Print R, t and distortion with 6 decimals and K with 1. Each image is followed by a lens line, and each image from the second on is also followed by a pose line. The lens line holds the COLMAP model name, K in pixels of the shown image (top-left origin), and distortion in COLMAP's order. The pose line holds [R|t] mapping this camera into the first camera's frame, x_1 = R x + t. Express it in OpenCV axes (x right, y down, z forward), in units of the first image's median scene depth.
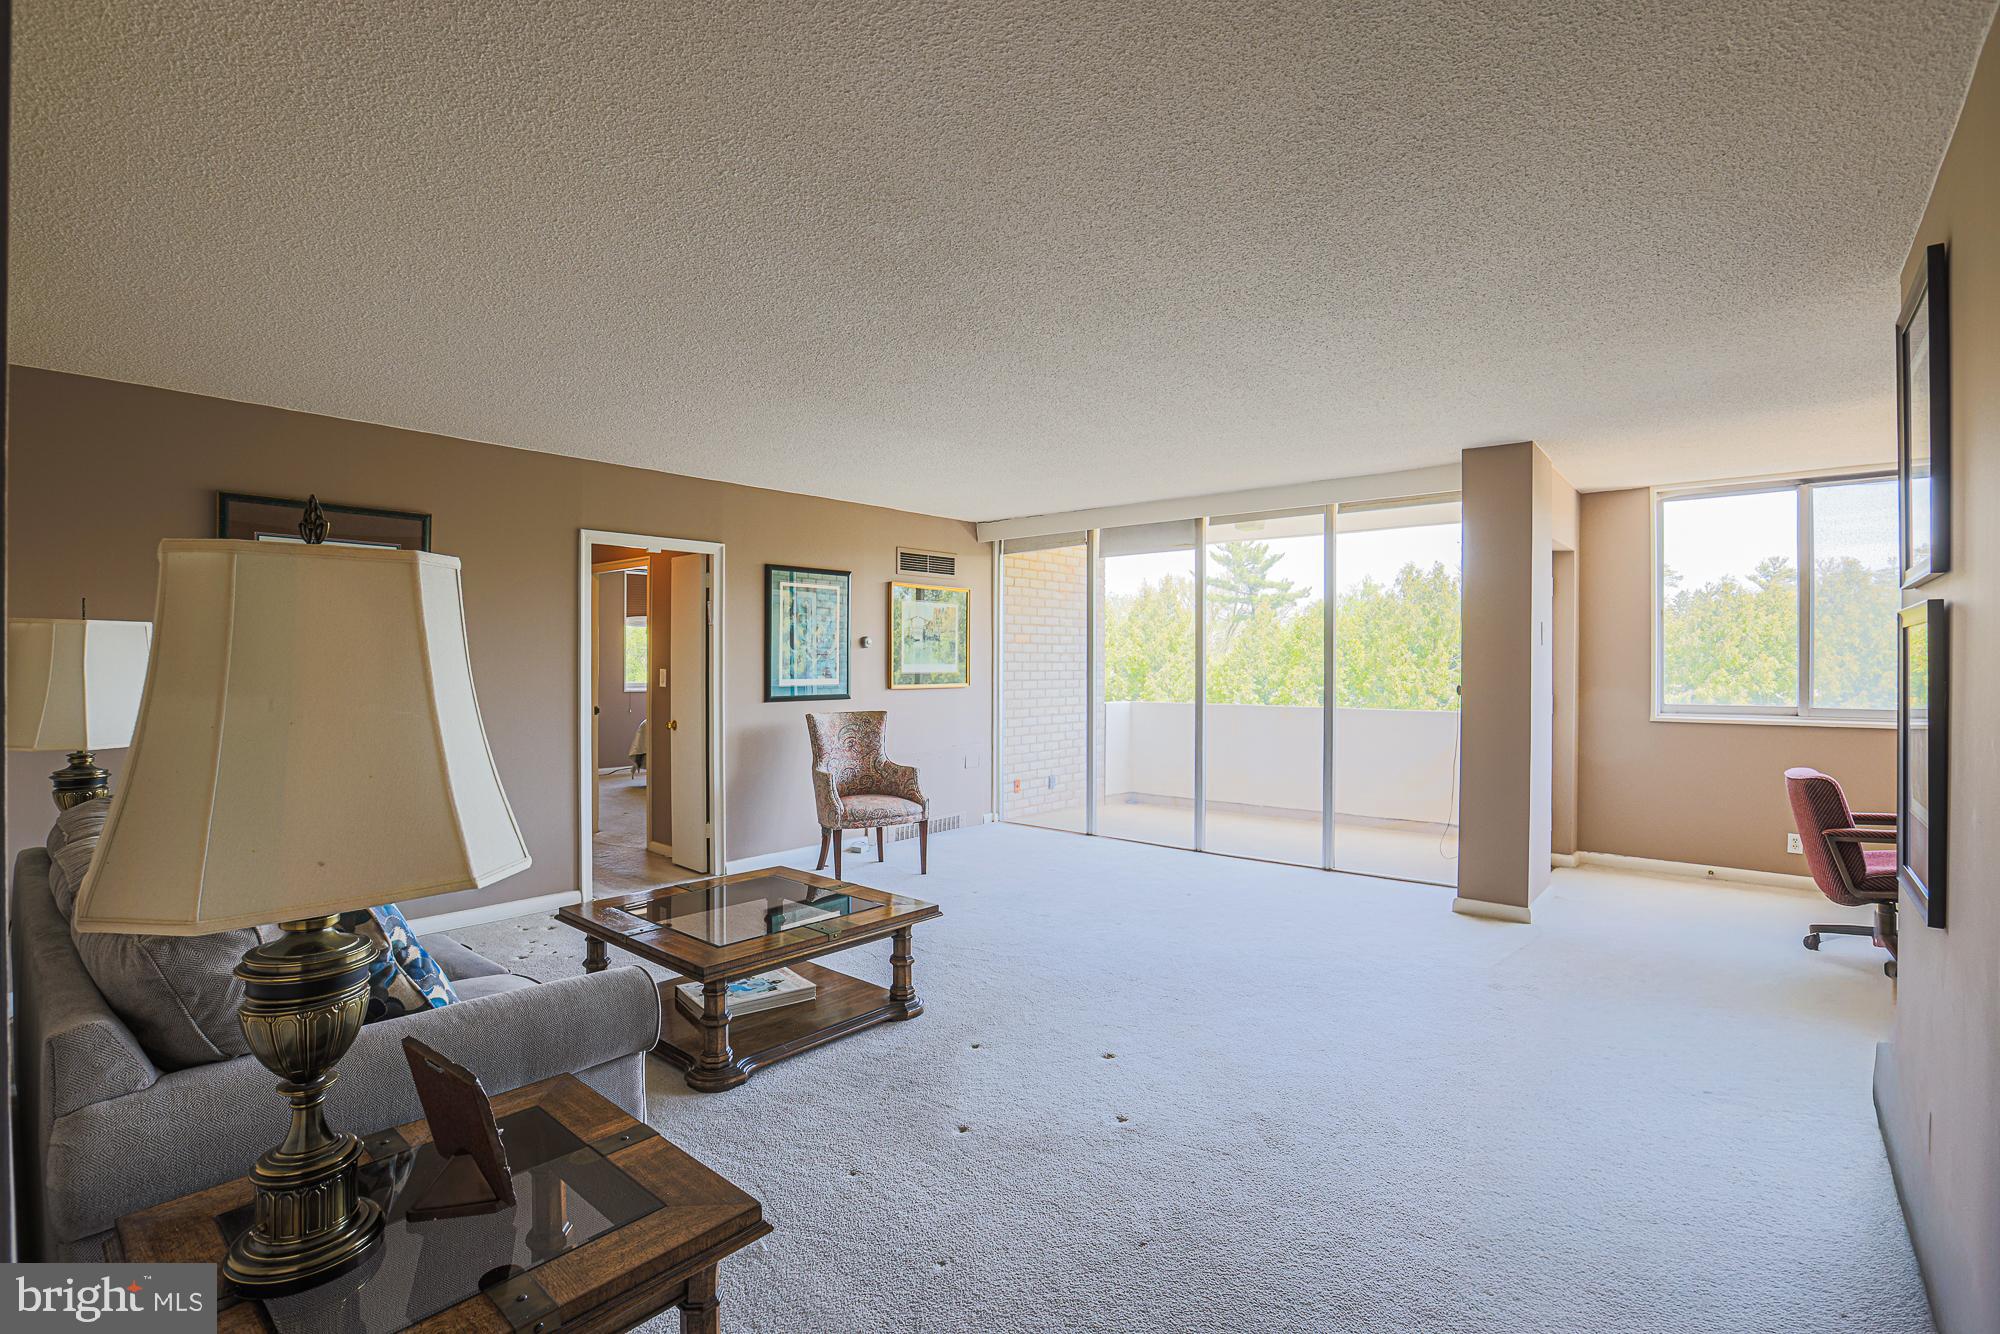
lens RADIAL K [[909.9, 0, 1000.0], [0, 909.9, 667.0], [0, 0, 1]] dist [-0.038393, 0.000123]
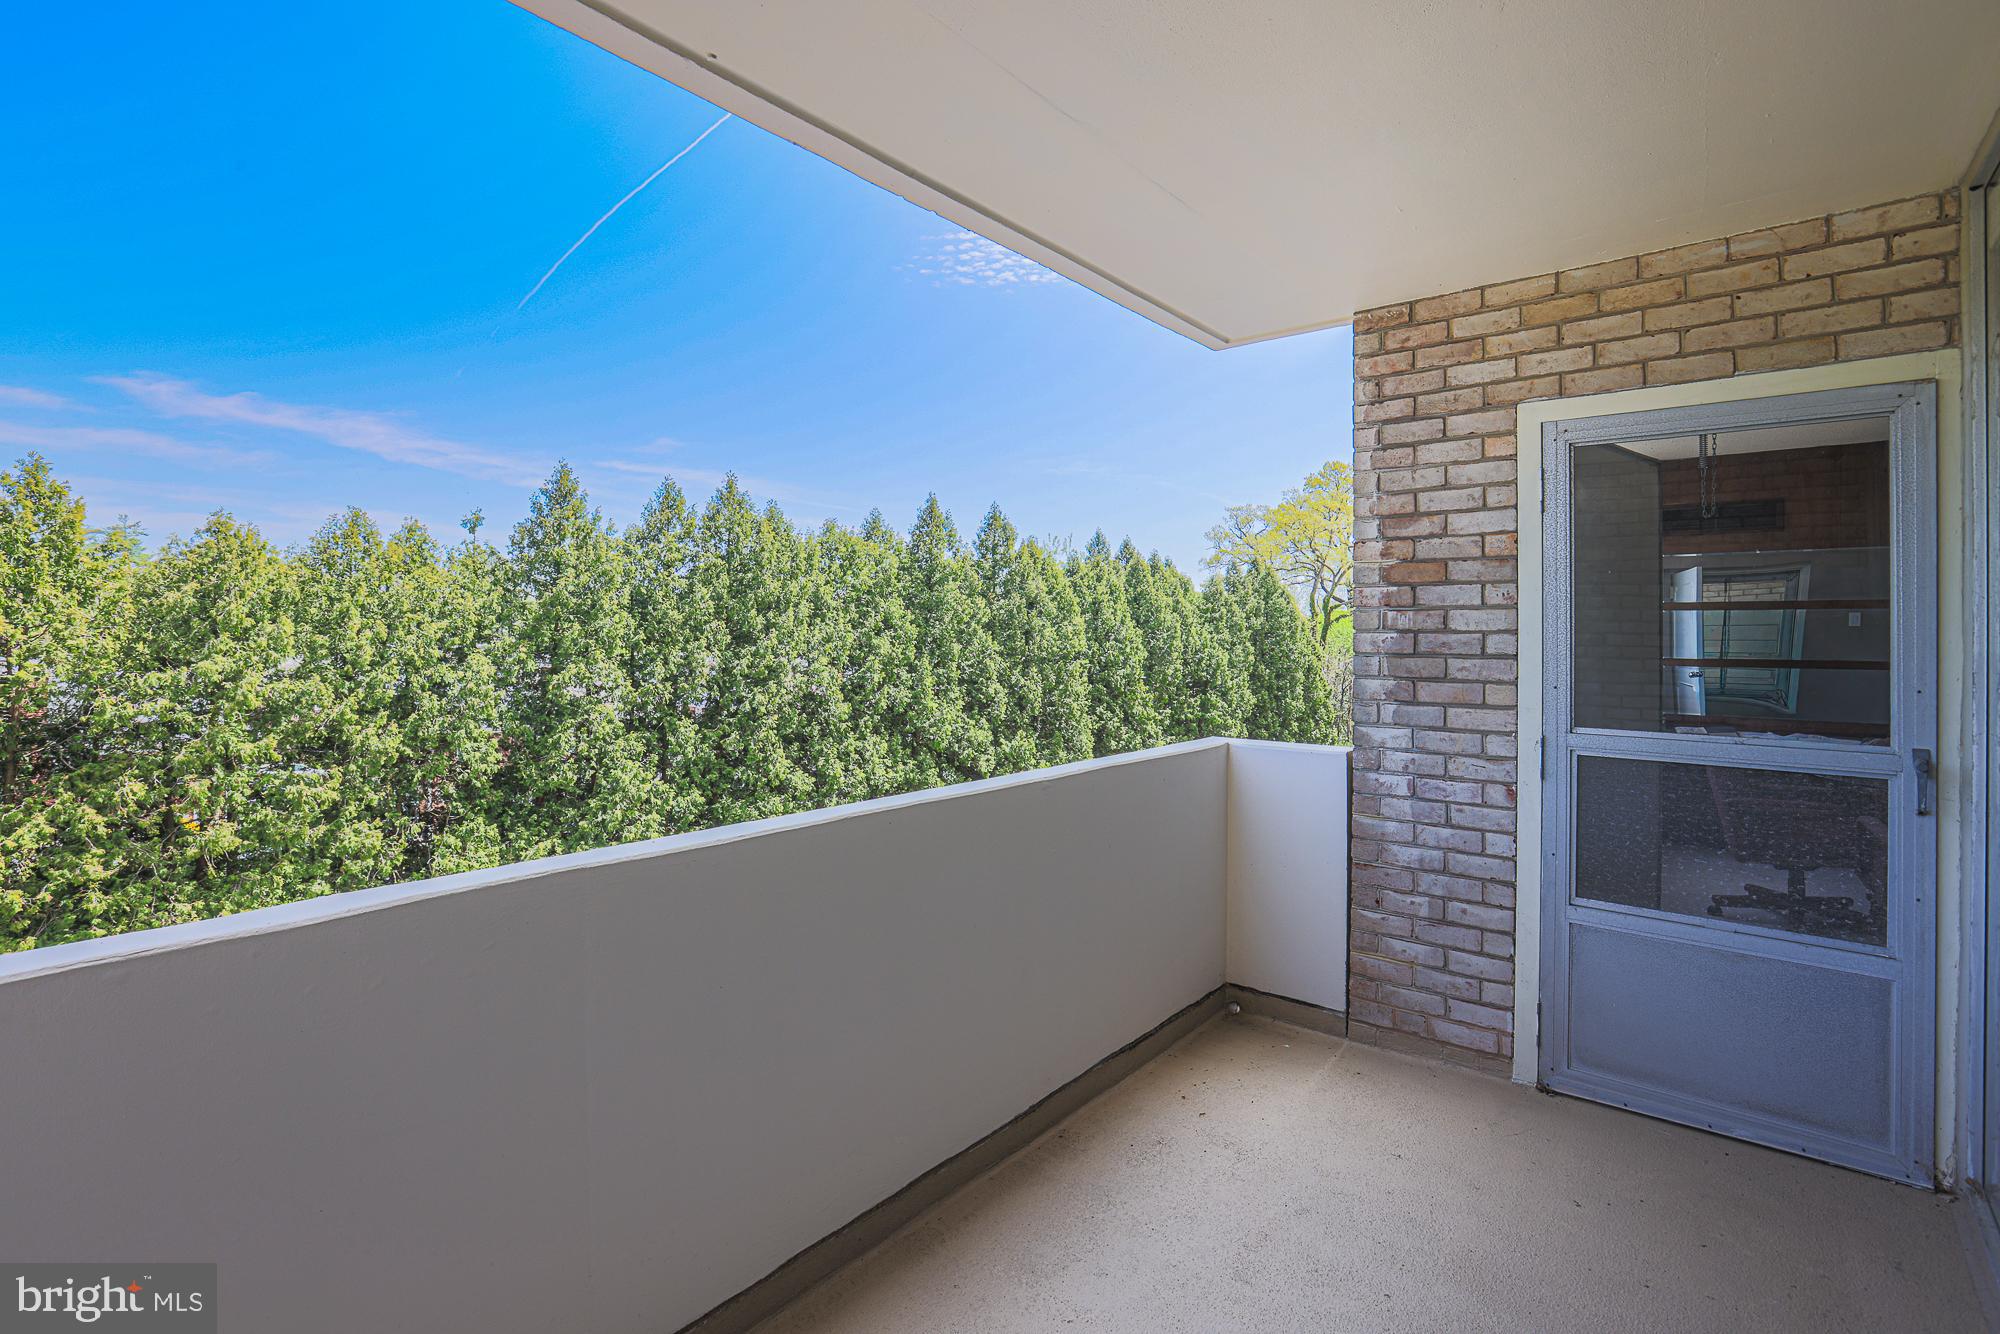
lens RADIAL K [[940.5, 0, 995.8], [0, 940.5, 609.9], [0, 0, 1]] dist [-0.049831, 0.023840]
pose [[-0.009101, 0.015956, 0.999831, 0.099306], [0.004053, 0.999865, -0.015919, -0.011079], [-0.999950, 0.003907, -0.009165, 1.182911]]
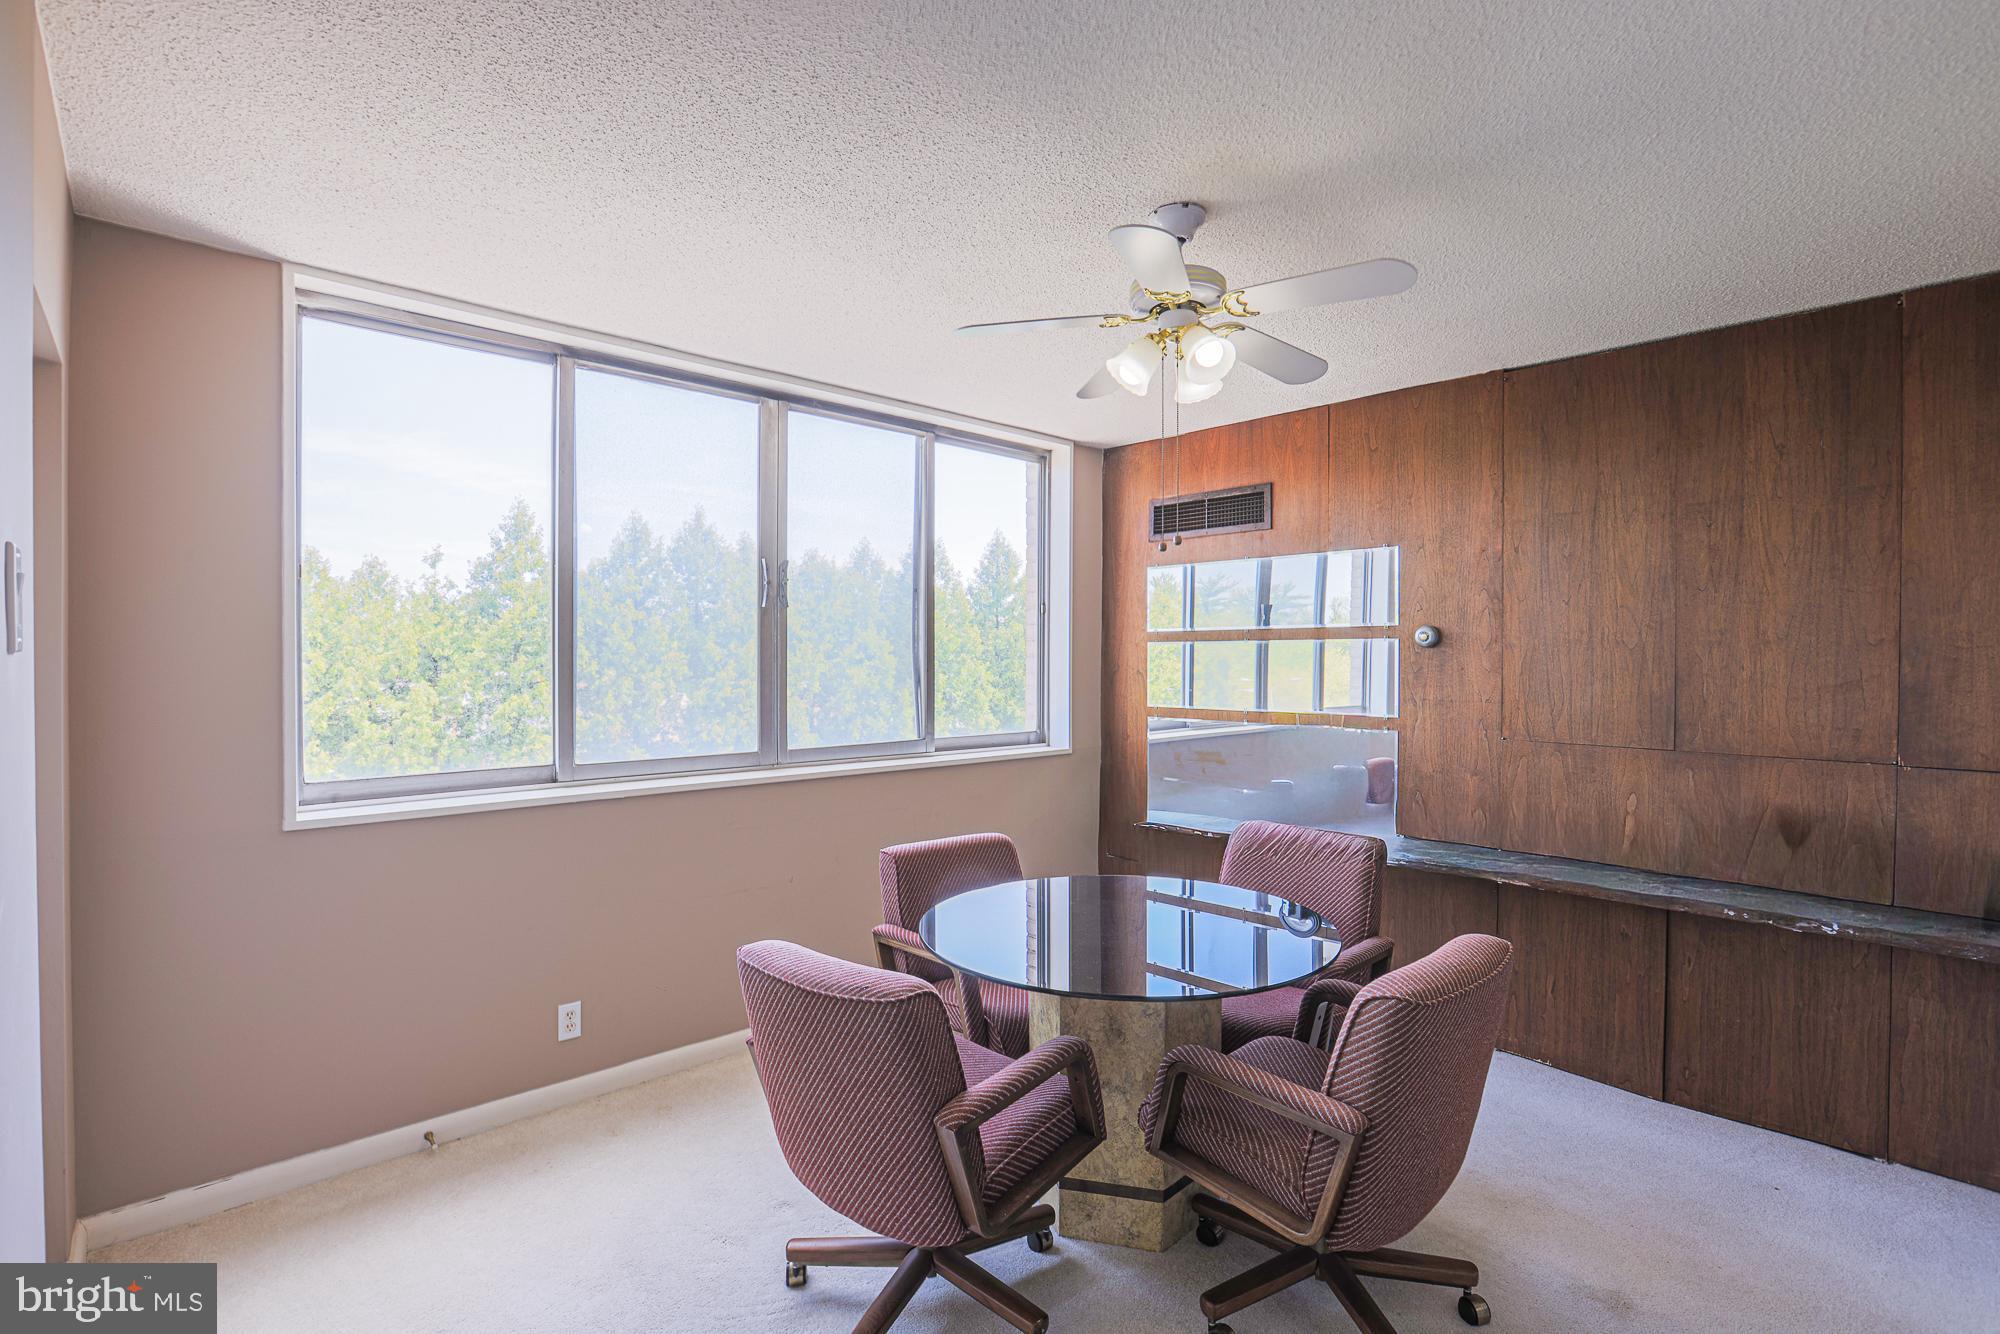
lens RADIAL K [[929.5, 0, 984.1], [0, 929.5, 669.5], [0, 0, 1]] dist [-0.061513, 0.023964]
pose [[0.122014, -0.017211, 0.992379, 0.312435], [0.005235, 0.999847, 0.016697, -0.016343], [-0.992515, 0.003158, 0.122085, 0.550406]]
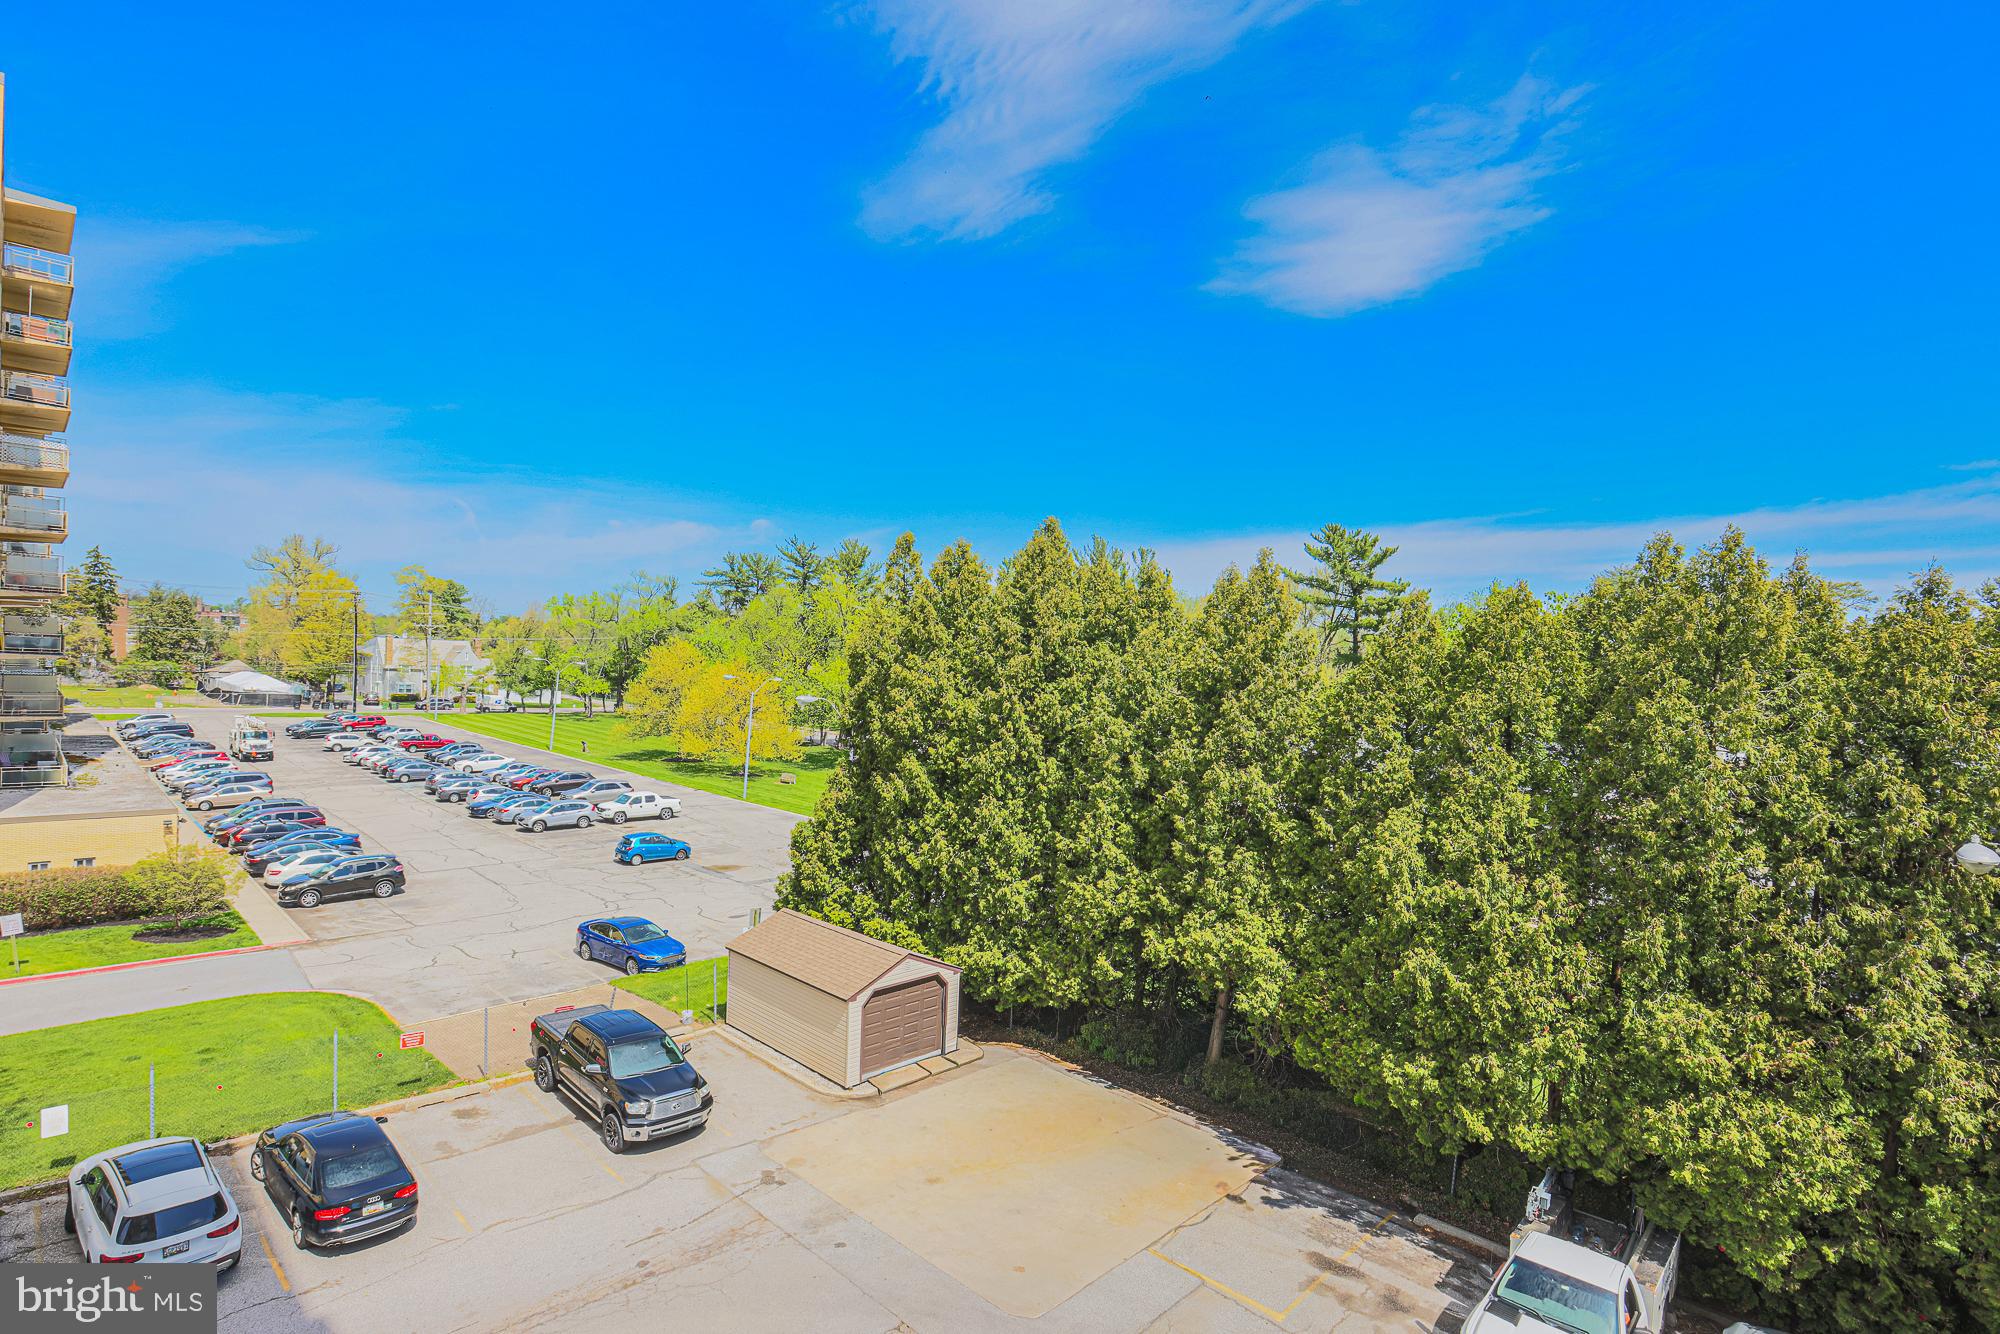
lens RADIAL K [[978.9, 0, 1002.3], [0, 978.9, 696.3], [0, 0, 1]] dist [-0.058673, 0.020783]
pose [[0.997634, 0.040982, -0.055197, 0.193694], [-0.039702, 0.998921, 0.024093, -0.002767], [0.056125, -0.021845, 0.998185, 1.441565]]
